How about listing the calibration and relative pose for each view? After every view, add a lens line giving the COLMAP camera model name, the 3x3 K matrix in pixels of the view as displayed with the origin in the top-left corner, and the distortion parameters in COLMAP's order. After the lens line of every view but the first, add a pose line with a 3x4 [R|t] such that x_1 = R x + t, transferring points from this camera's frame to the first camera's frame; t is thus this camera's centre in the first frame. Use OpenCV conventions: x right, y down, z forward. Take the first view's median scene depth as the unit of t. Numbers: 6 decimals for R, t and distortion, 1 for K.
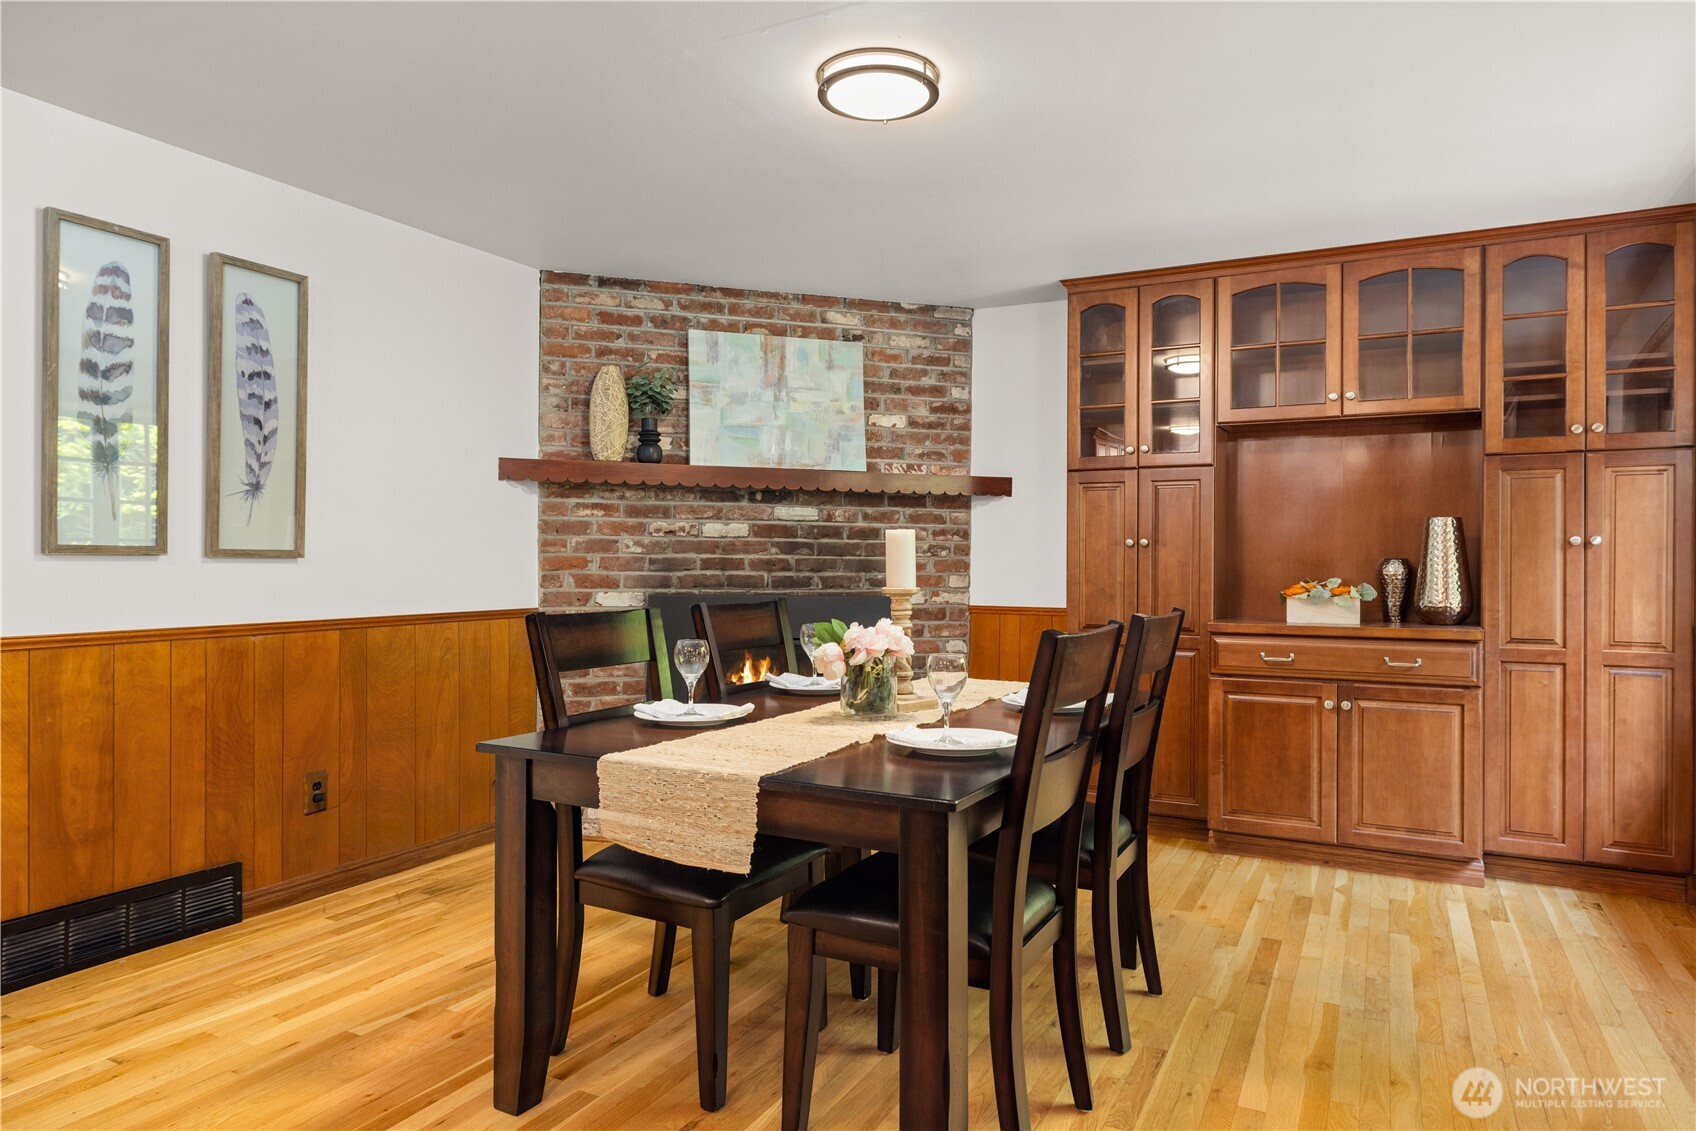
lens RADIAL K [[1045.2, 0, 853.3], [0, 1045.2, 559.0], [0, 0, 1]] dist [-0.003577, -0.001606]
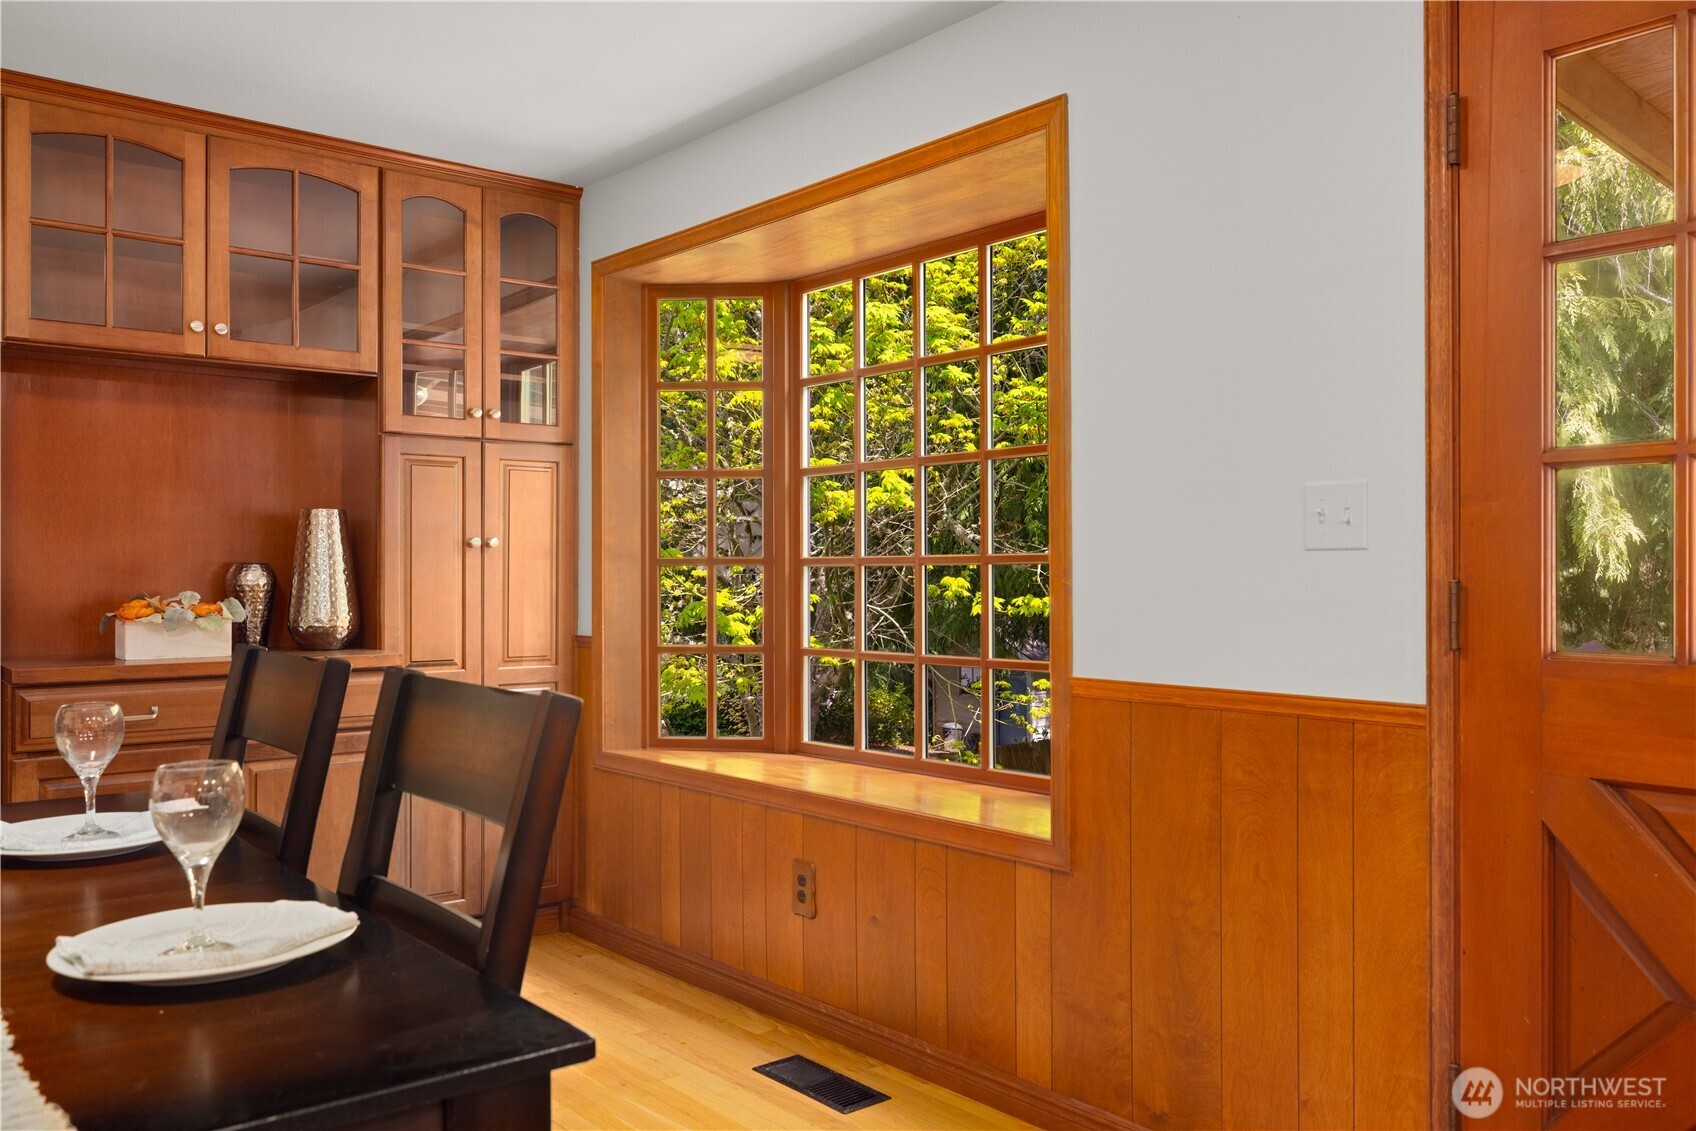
lens RADIAL K [[1353.0, 0, 850.2], [0, 1353.0, 571.0], [0, 0, 1]] dist [0.004435, 0.005207]
pose [[0.385343, -0.003282, 0.922768, -0.171719], [-0.002854, 0.999985, 0.004749, -0.000416], [-0.922769, -0.004463, 0.385327, 0.226423]]
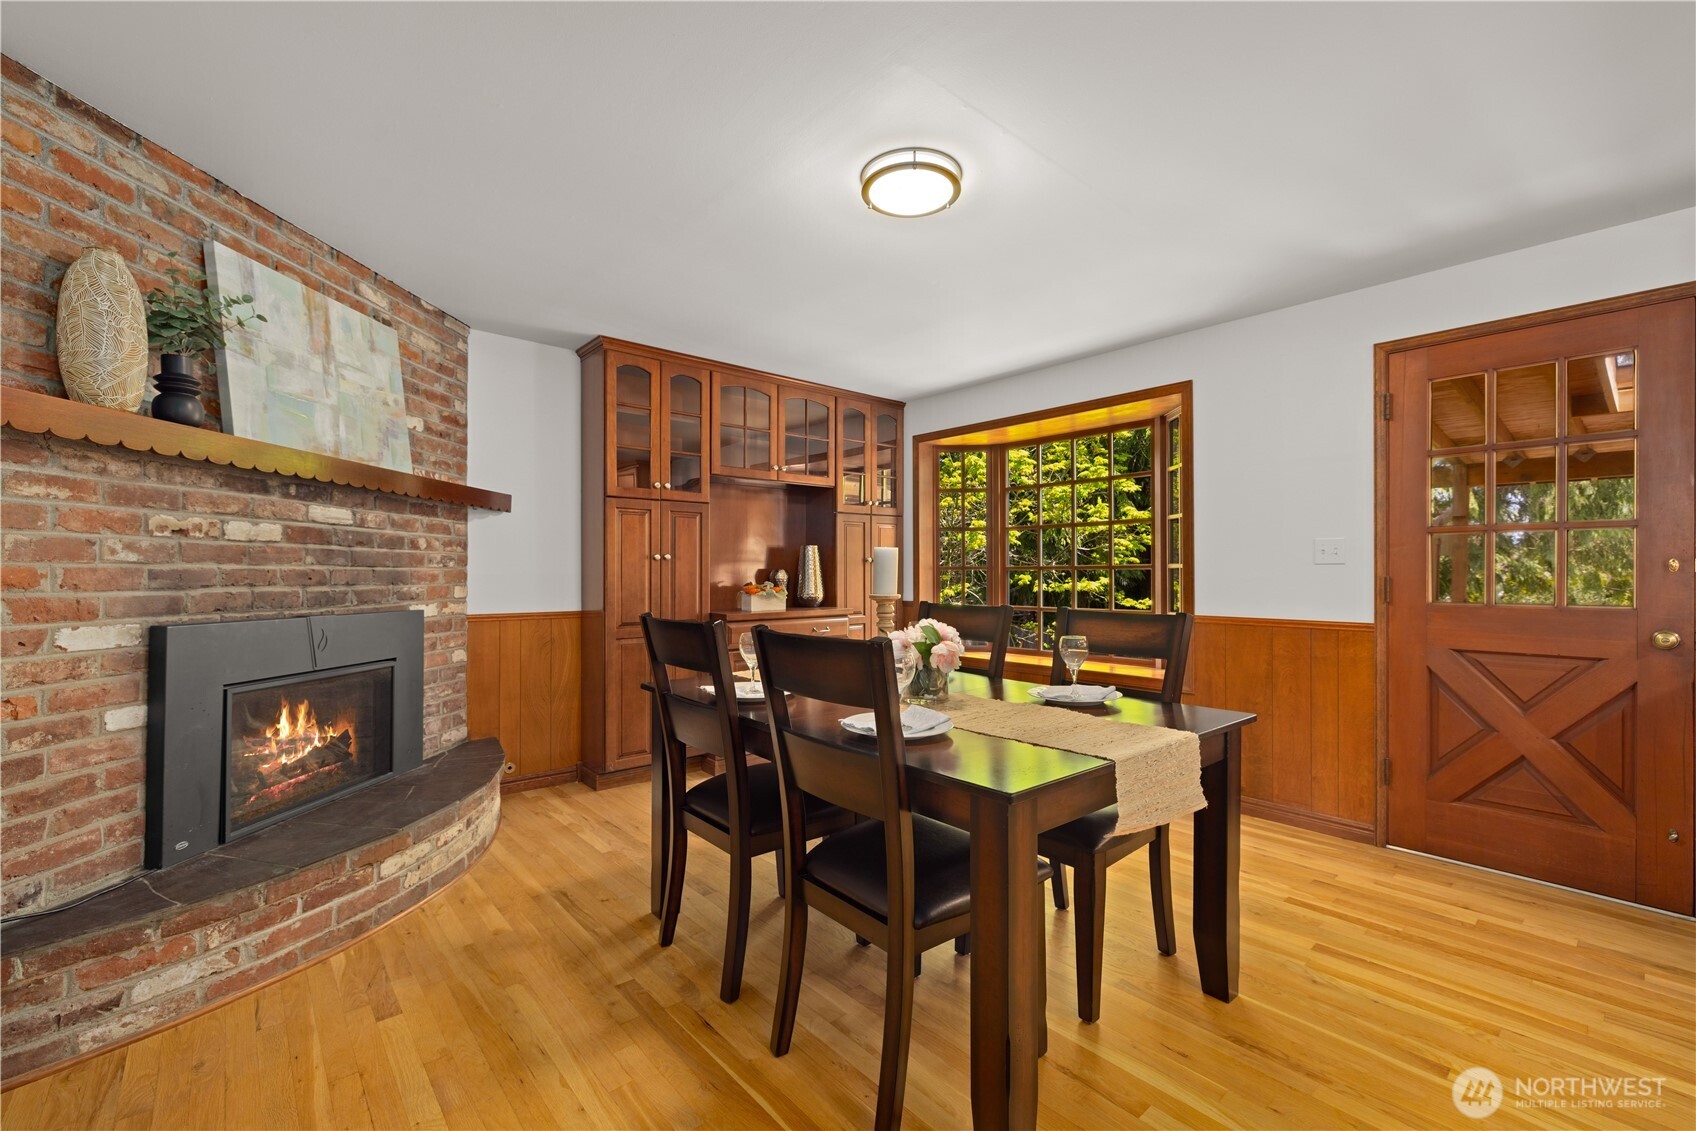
lens RADIAL K [[709.6, 0, 847.5], [0, 709.6, 573.6], [0, 0, 1]] dist [0.000011, -0.000651]
pose [[0.366518, -0.007688, 0.930379, -0.444473], [-0.000831, 0.999963, 0.008591, -0.002822], [-0.930411, -0.003922, 0.366498, 0.435302]]
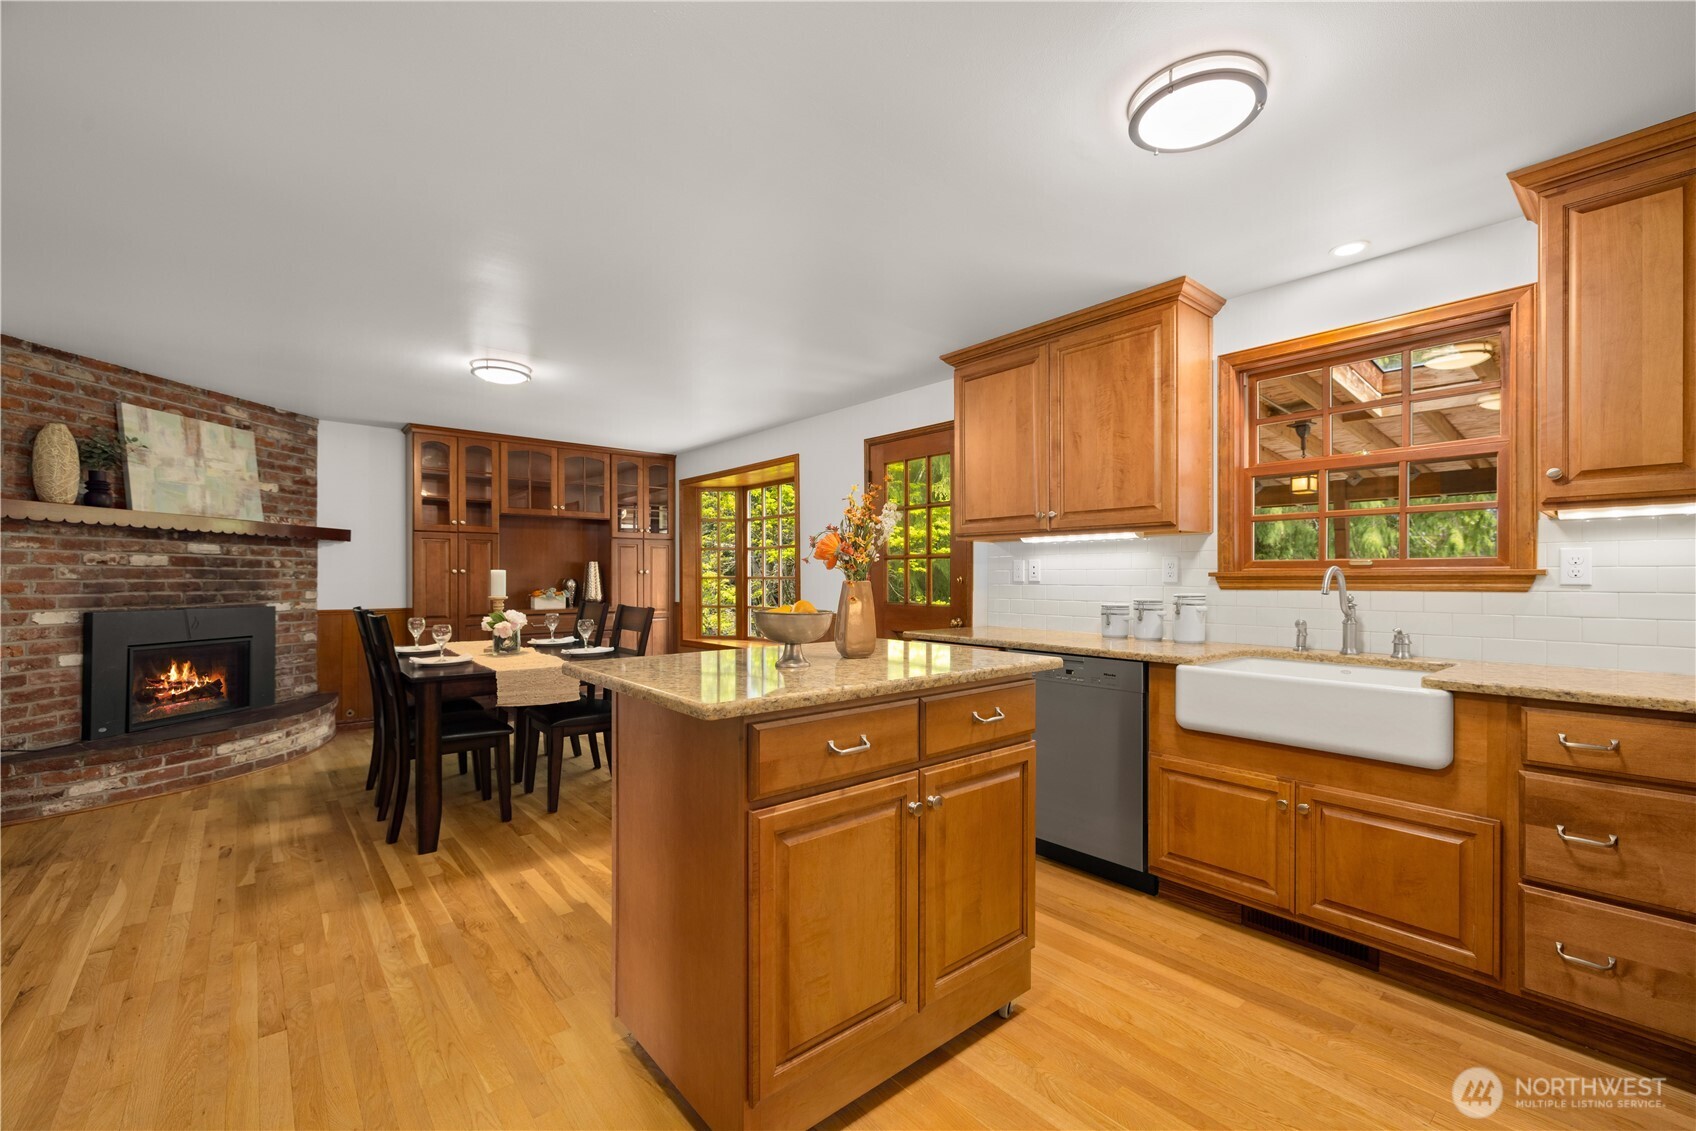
lens RADIAL K [[709.6, 0, 853.5], [0, 709.6, 580.0], [0, 0, 1]] dist [0.000011, -0.000651]
pose [[0.376280, -0.010560, 0.926446, -0.624876], [-0.001216, 0.999929, 0.011892, -0.015368], [-0.926505, -0.005602, 0.376240, -0.149944]]
